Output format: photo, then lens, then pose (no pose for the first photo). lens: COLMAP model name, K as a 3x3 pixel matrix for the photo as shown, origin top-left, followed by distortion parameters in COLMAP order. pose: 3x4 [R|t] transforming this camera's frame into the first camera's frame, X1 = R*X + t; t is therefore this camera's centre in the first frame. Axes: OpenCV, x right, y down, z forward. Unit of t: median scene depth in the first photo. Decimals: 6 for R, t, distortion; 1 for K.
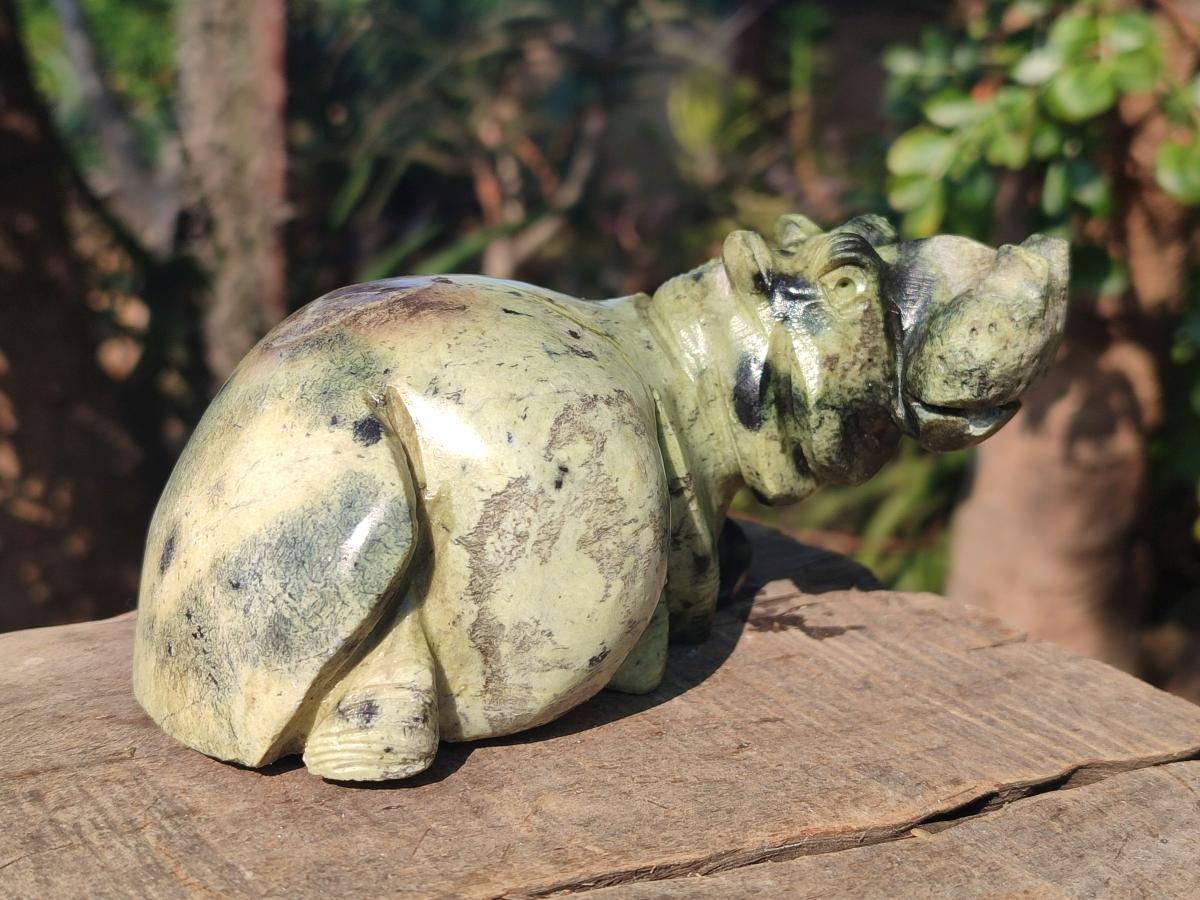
lens RADIAL K [[1811.2, 0, 597.2], [0, 1811.2, 437.8], [0, 0, 1]] dist [0.101969, 0.000000]
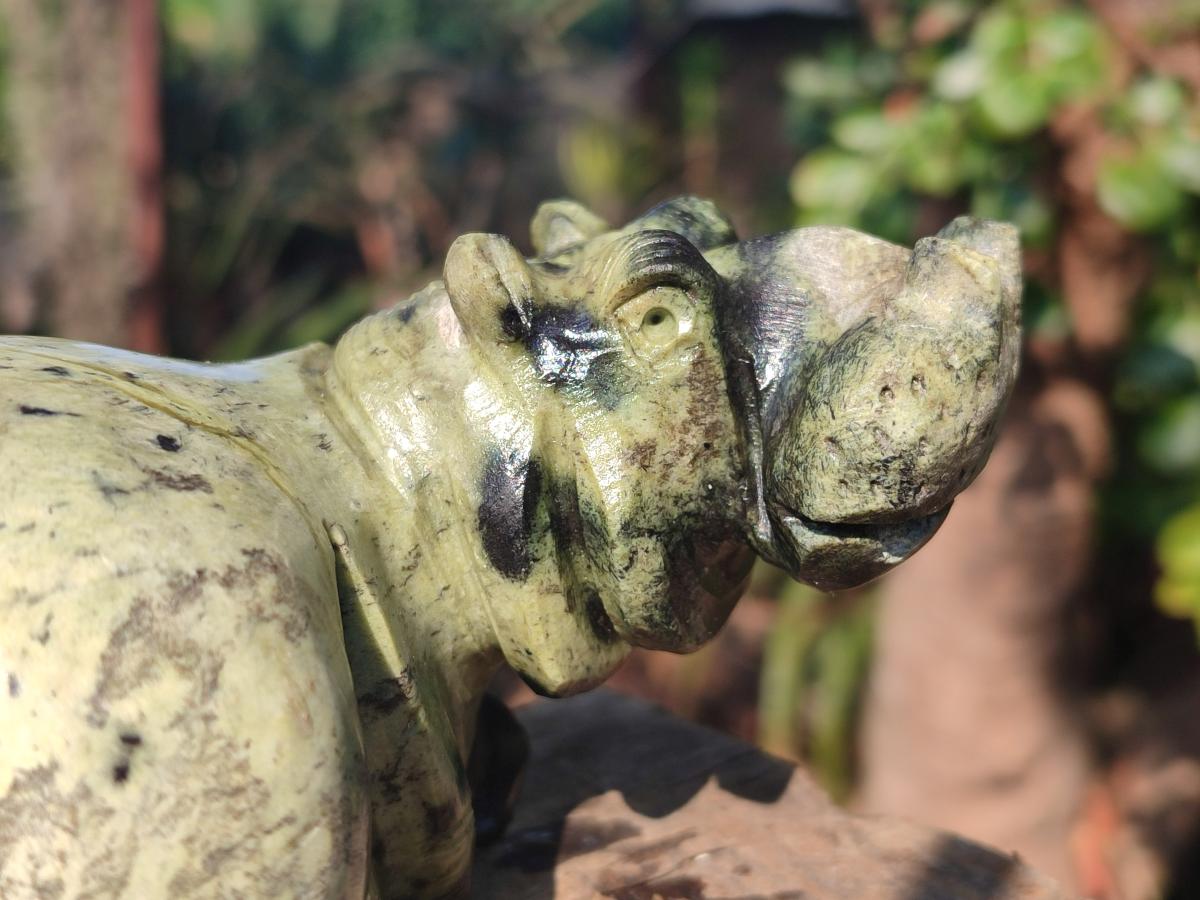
lens RADIAL K [[1811.2, 0, 601.4], [0, 1811.2, 459.9], [0, 0, 1]] dist [0.101969, 0.000000]
pose [[0.990247, -0.062200, 0.124668, 0.043802], [0.060204, 0.997991, 0.019722, -0.052131], [-0.125644, -0.012024, 0.992002, 0.429250]]
